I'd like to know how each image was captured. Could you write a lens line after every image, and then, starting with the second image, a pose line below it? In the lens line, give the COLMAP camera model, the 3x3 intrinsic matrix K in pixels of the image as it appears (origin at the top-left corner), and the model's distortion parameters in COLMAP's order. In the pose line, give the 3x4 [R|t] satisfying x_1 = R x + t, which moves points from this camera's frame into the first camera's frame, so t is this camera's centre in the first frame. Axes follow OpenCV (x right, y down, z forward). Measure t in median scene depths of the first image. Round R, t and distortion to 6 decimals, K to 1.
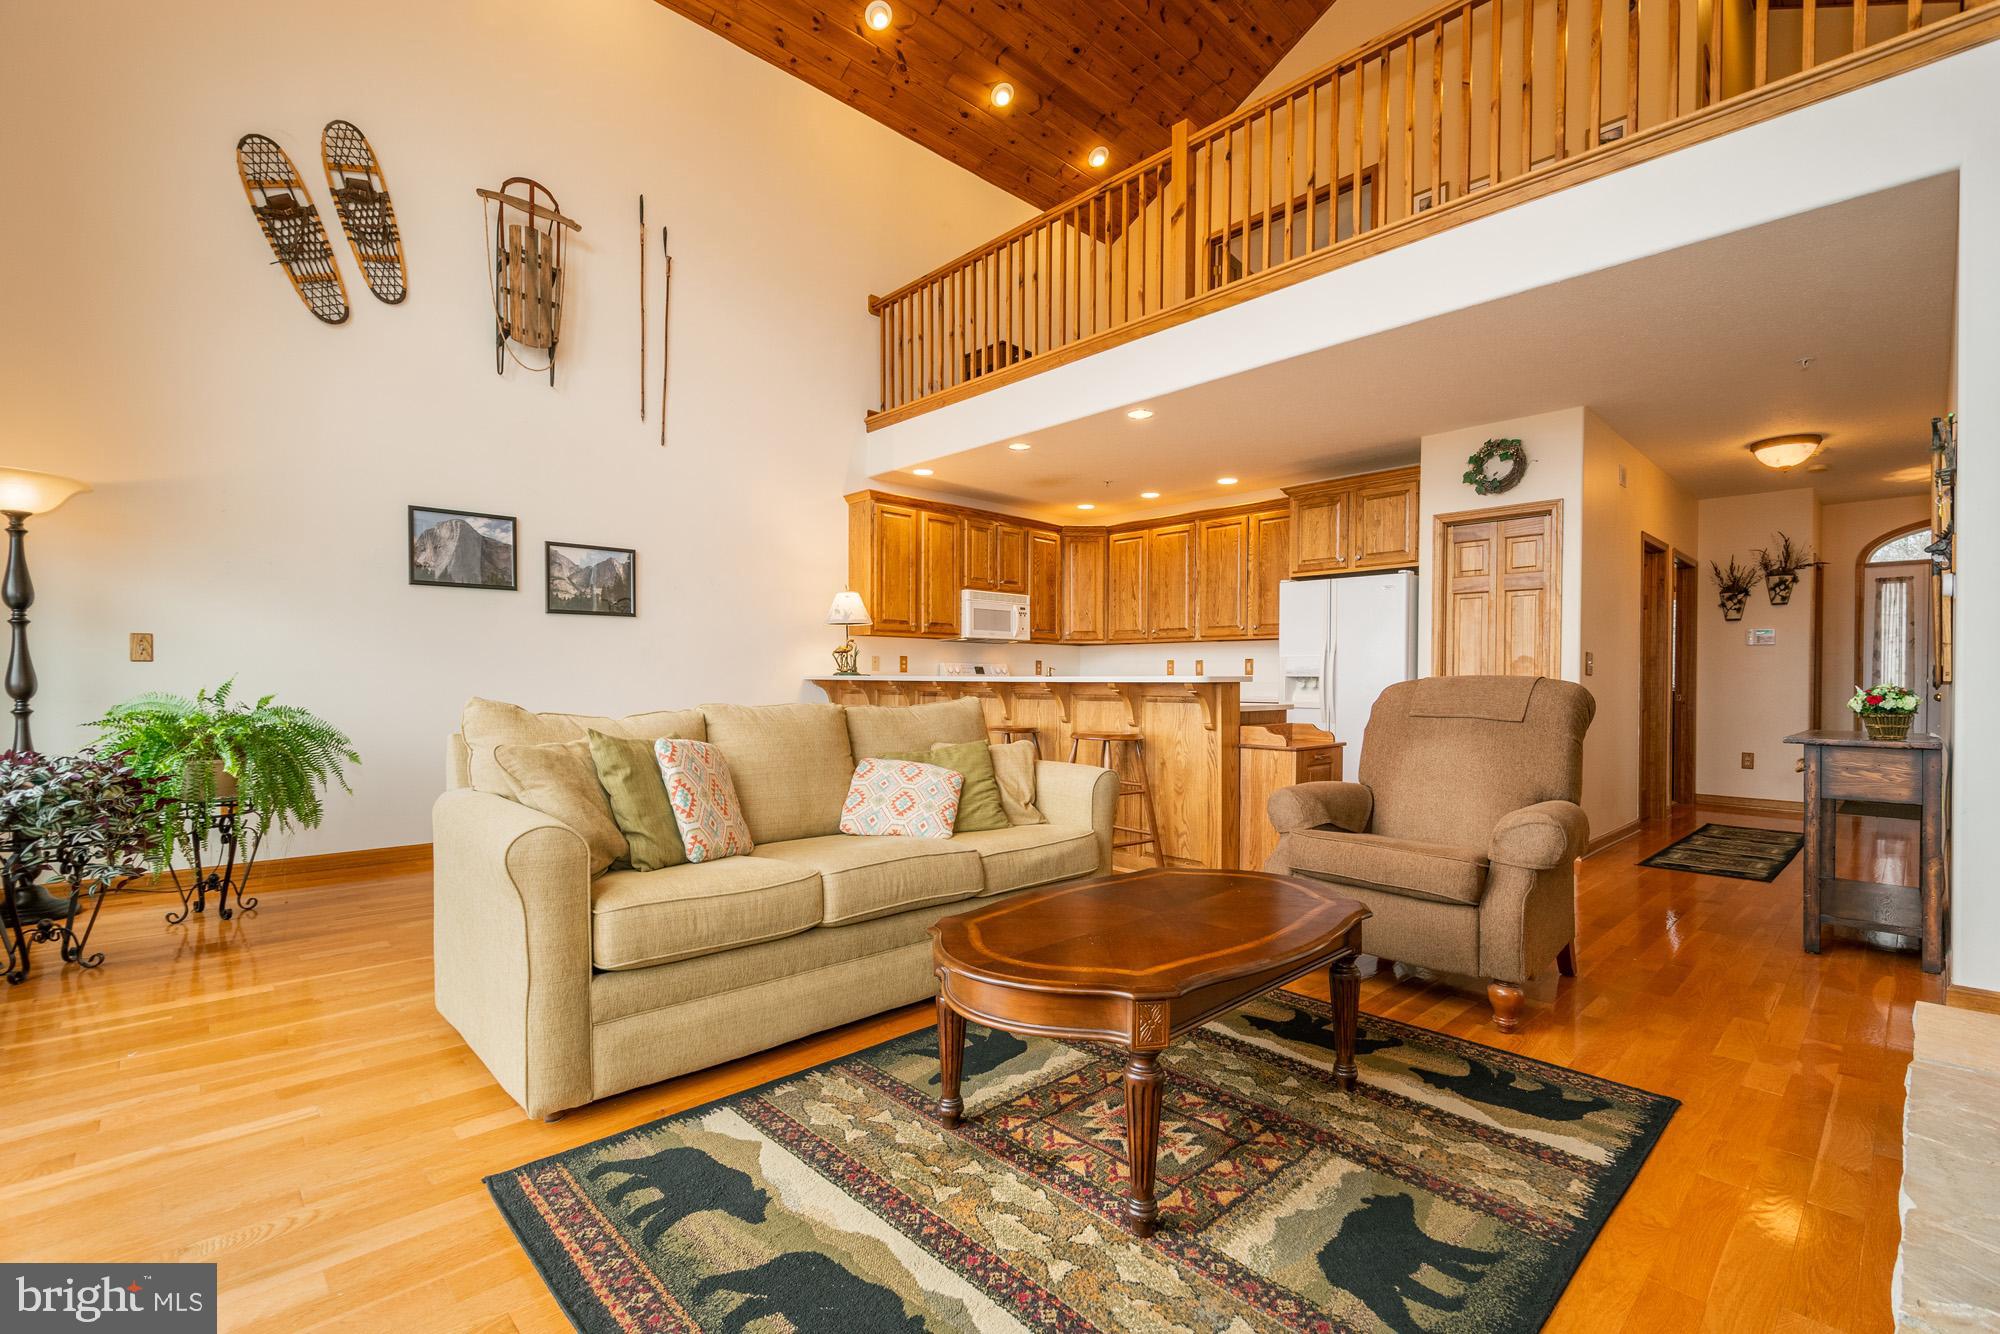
lens RADIAL K [[887.4, 0, 1020.4], [0, 887.4, 693.9], [0, 0, 1]] dist [0.010953, -0.008643]
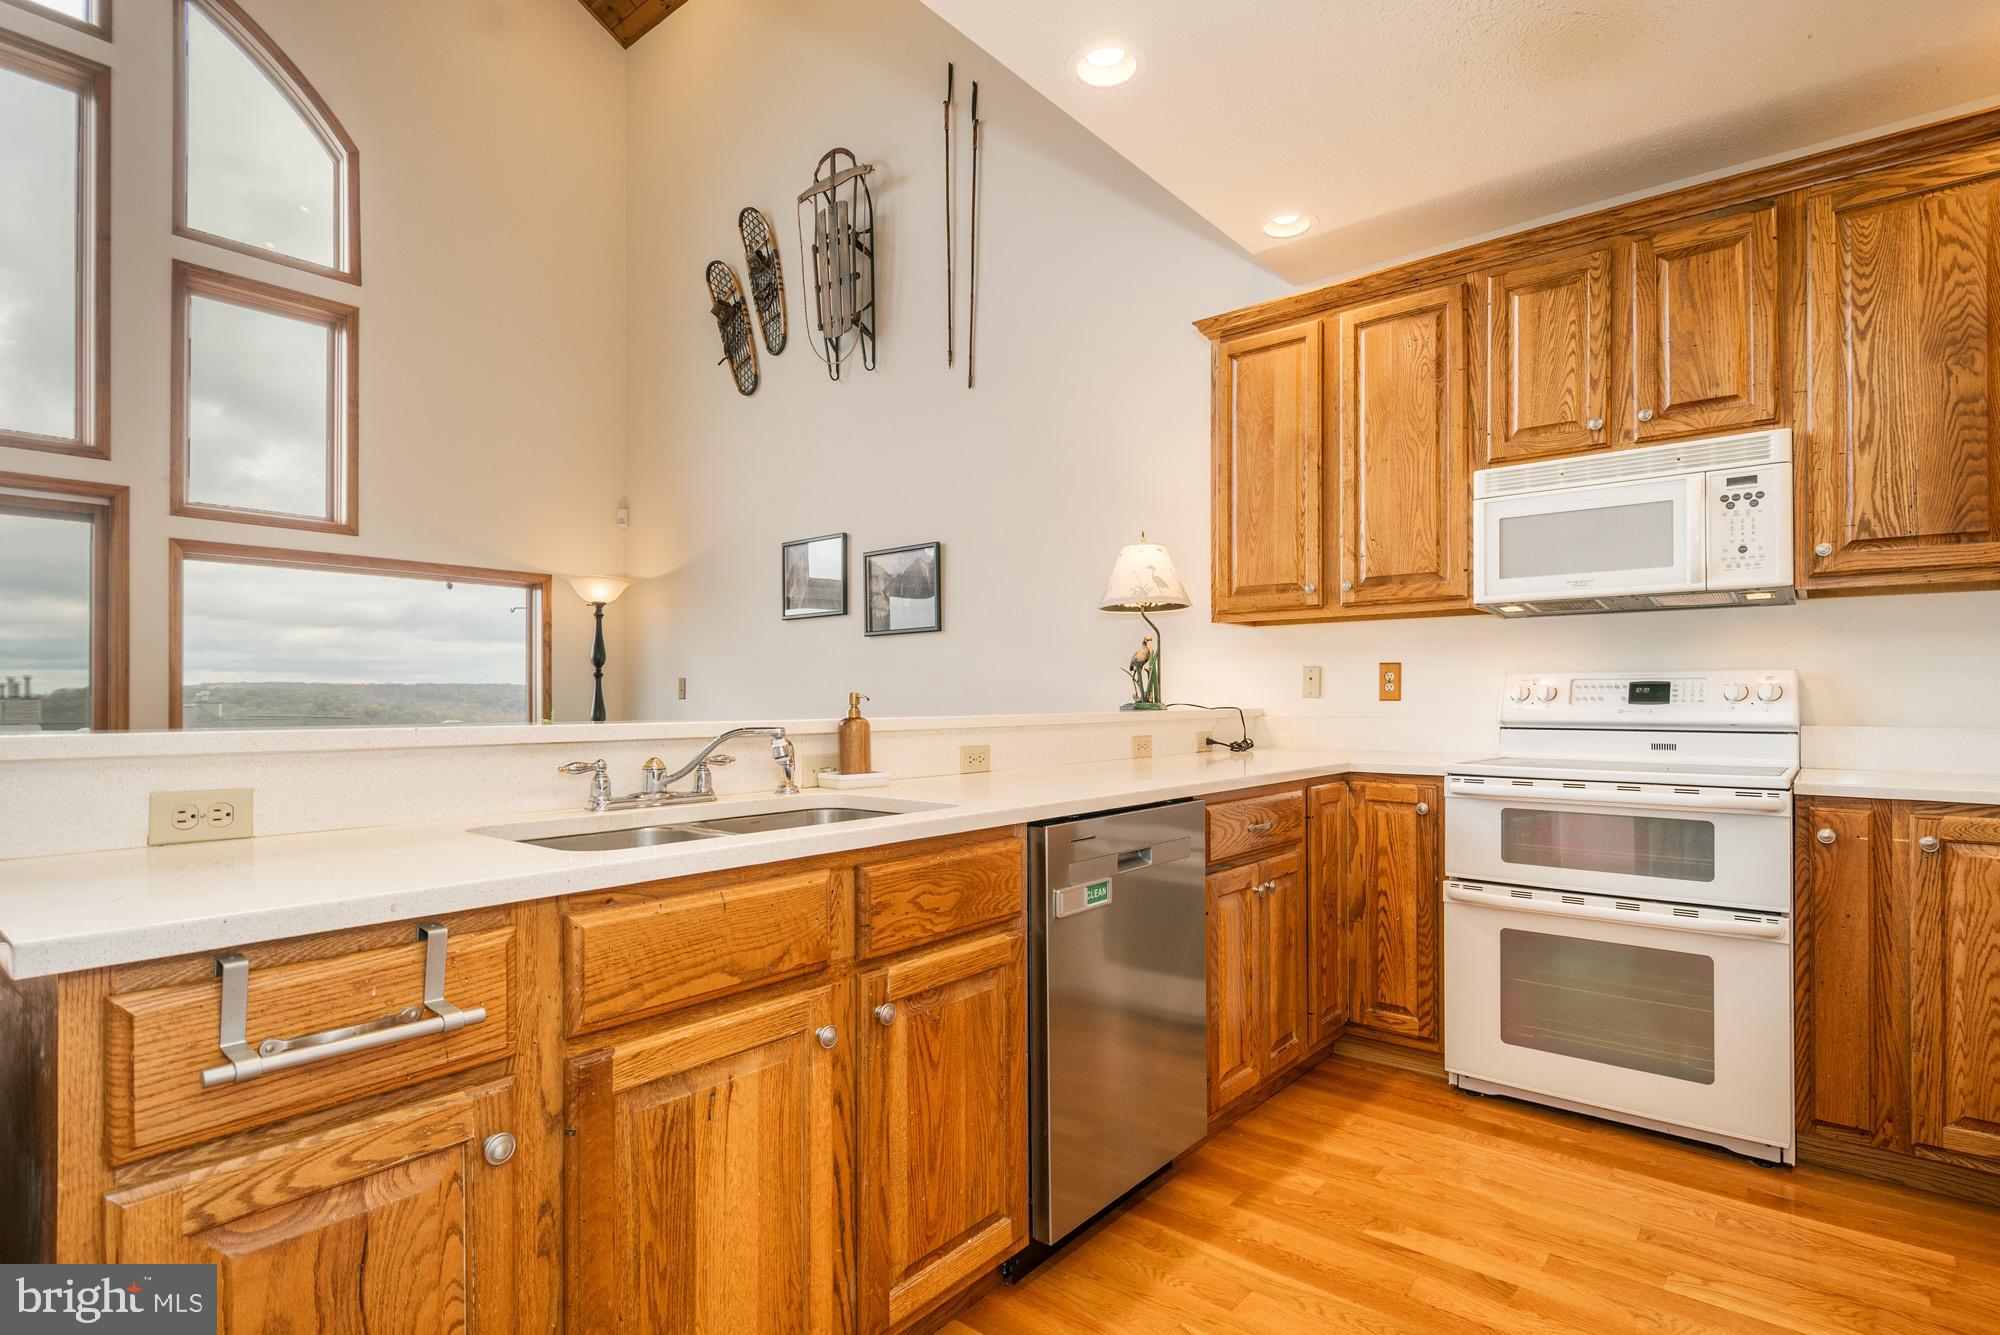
lens RADIAL K [[1007.6, 0, 1022.8], [0, 1007.6, 691.9], [0, 0, 1]] dist [0.015538, -0.011383]
pose [[0.098065, -0.008971, -0.995140, 0.367269], [-0.012533, 0.999869, -0.010249, -0.024161], [0.995101, 0.013477, 0.097940, 0.867495]]
